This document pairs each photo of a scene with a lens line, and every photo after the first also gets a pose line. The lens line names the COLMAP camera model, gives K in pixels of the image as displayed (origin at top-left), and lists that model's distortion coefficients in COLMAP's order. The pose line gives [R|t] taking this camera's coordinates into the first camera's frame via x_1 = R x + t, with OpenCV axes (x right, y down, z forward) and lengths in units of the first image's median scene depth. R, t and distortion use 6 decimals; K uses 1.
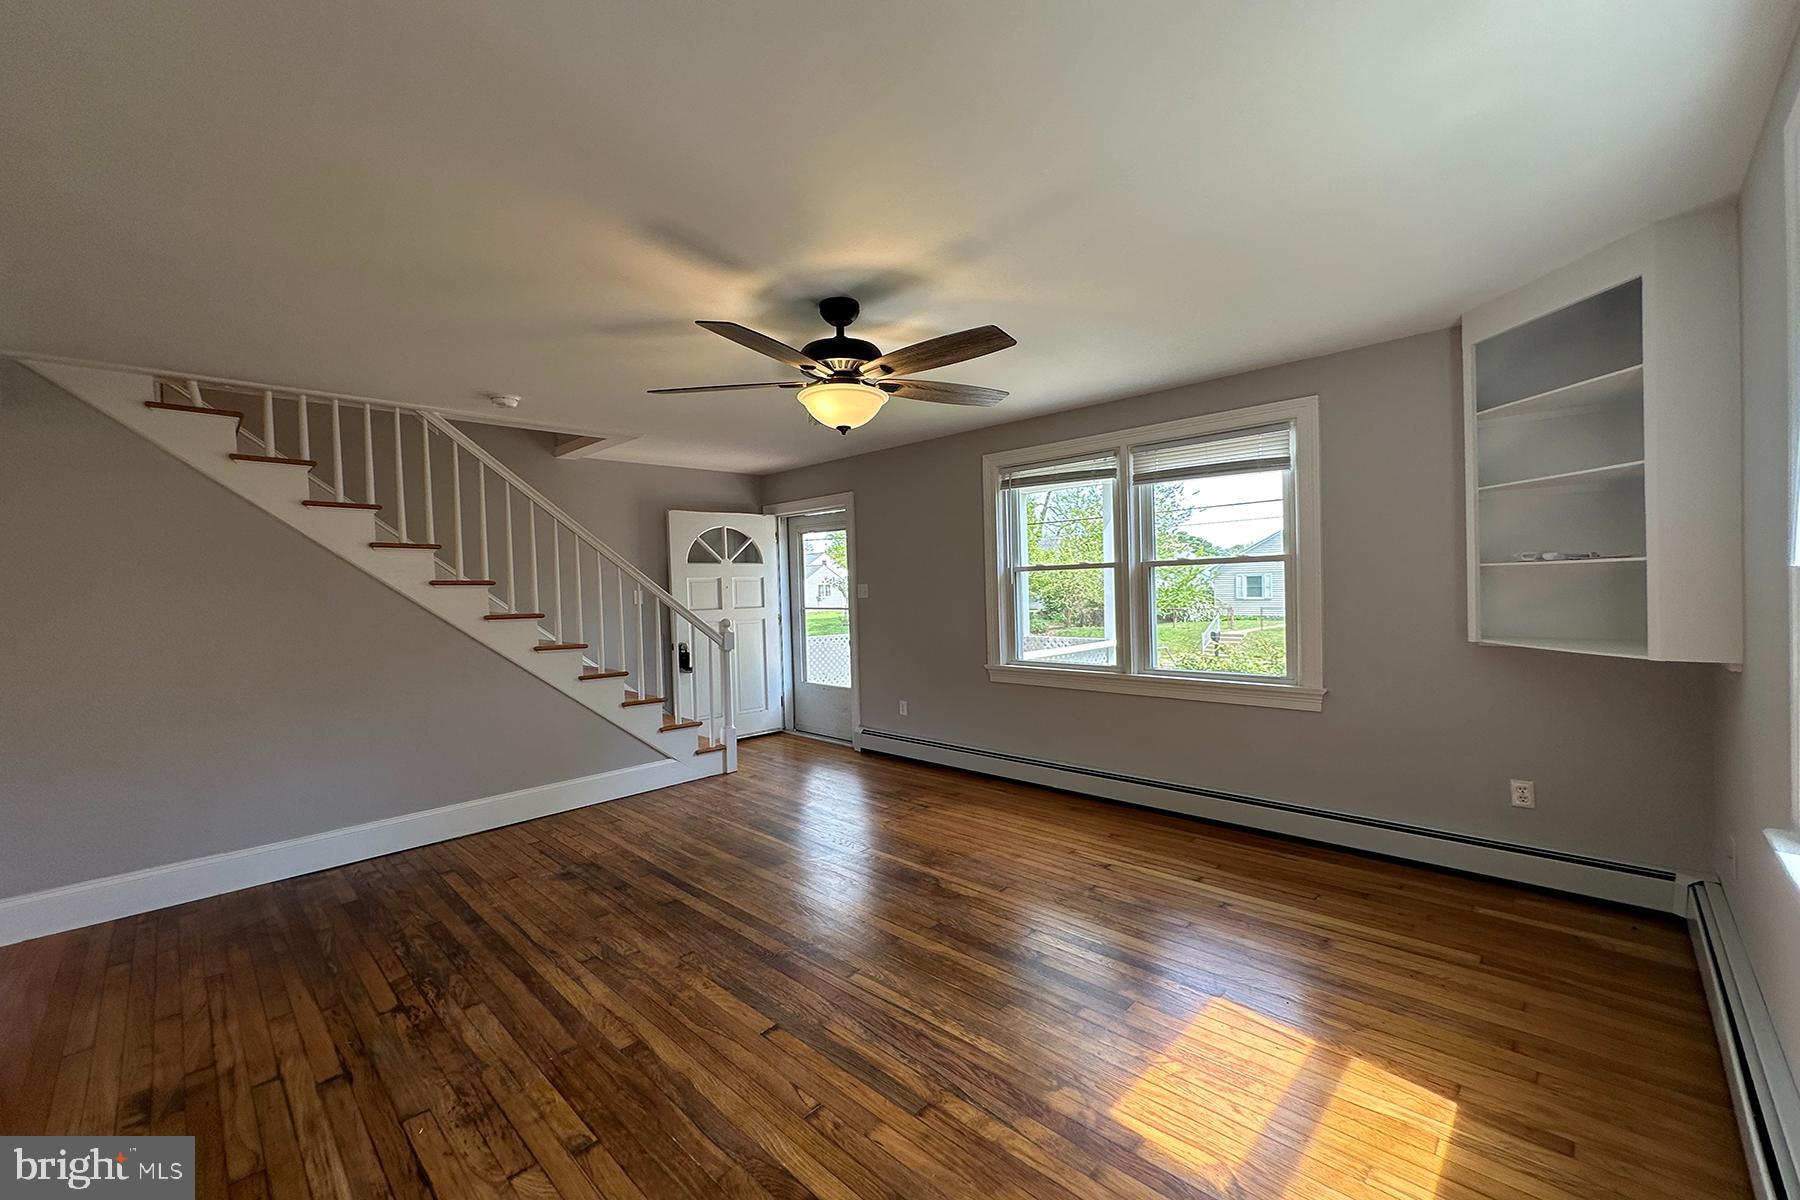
lens RADIAL K [[707.0, 0, 897.8], [0, 707.0, 602.0], [0, 0, 1]] dist [-0.003260, 0.000109]
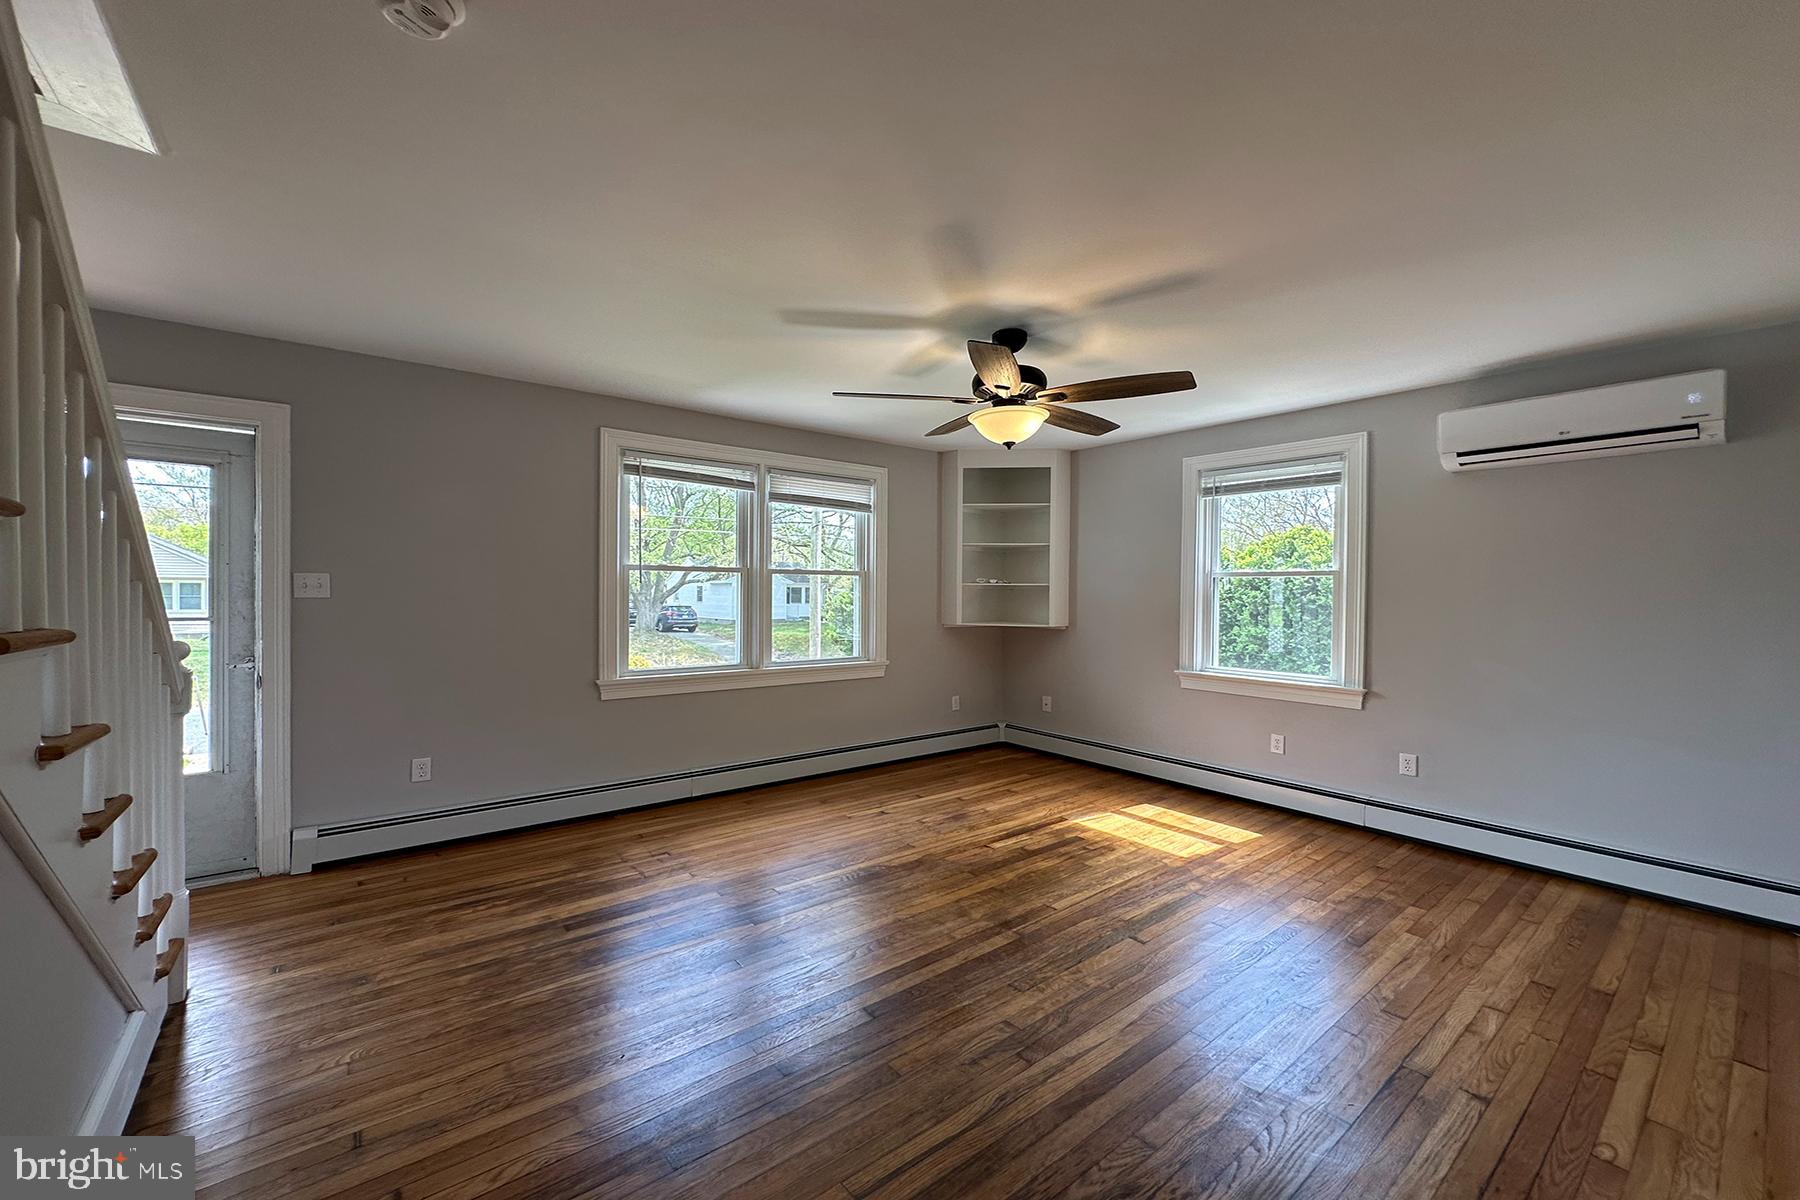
lens RADIAL K [[707.0, 0, 897.8], [0, 707.0, 602.0], [0, 0, 1]] dist [-0.003260, 0.000109]
pose [[0.139295, 0.010074, 0.990200, -1.136411], [0.009244, 0.999891, -0.011473, 0.016938], [-0.990208, 0.010752, 0.139186, 0.953610]]
